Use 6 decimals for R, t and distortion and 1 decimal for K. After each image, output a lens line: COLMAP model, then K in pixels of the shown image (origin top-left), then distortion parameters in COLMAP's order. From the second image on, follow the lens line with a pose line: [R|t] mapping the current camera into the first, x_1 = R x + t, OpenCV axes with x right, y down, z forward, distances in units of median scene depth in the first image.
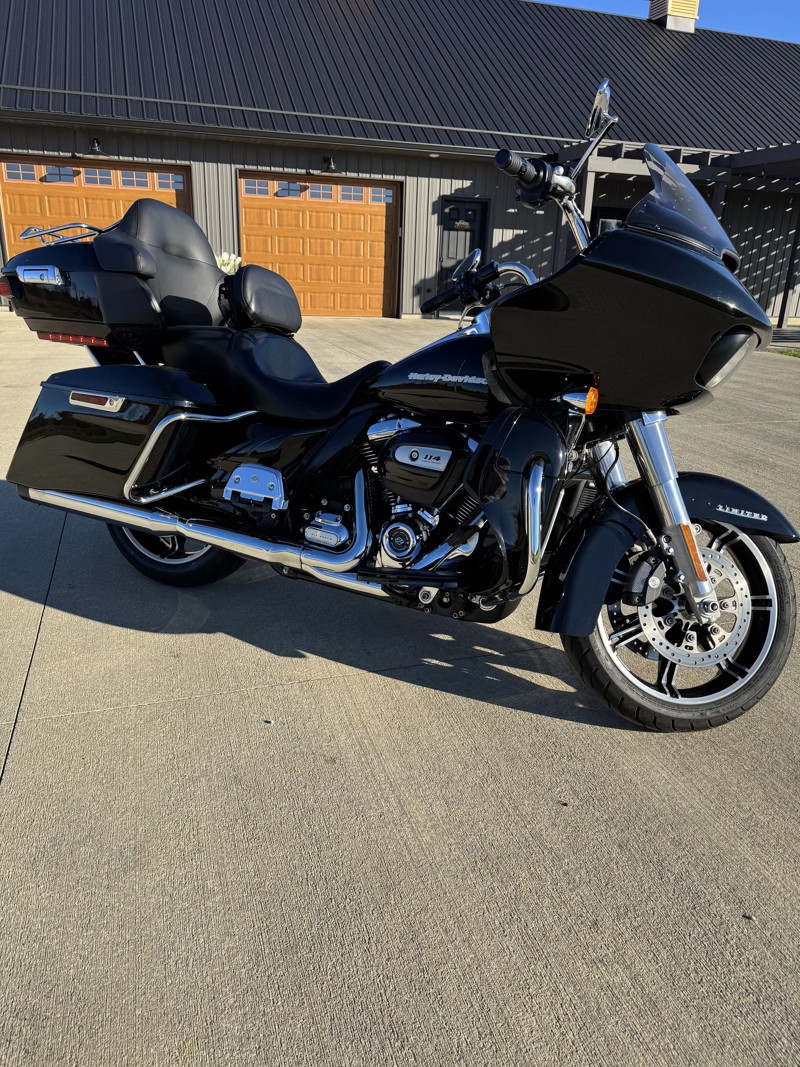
lens RADIAL K [[709.7, 0, 392.2], [0, 709.7, 533.1], [0, 0, 1]] dist [0.034235, -0.034863]
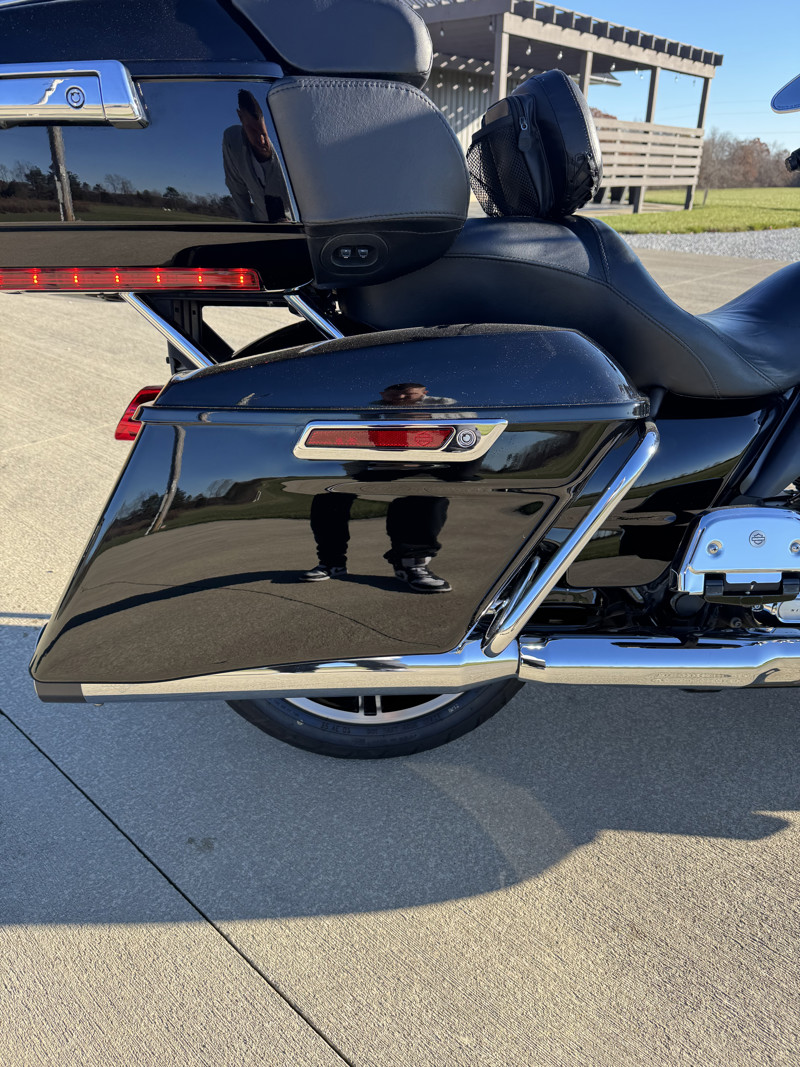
lens RADIAL K [[709.7, 0, 392.2], [0, 709.7, 533.1], [0, 0, 1]] dist [0.034235, -0.034863]
pose [[0.863188, -0.221517, 0.453692, -0.563767], [0.178684, 0.974485, 0.135835, -0.172026], [-0.472206, -0.036184, 0.880745, 0.616991]]
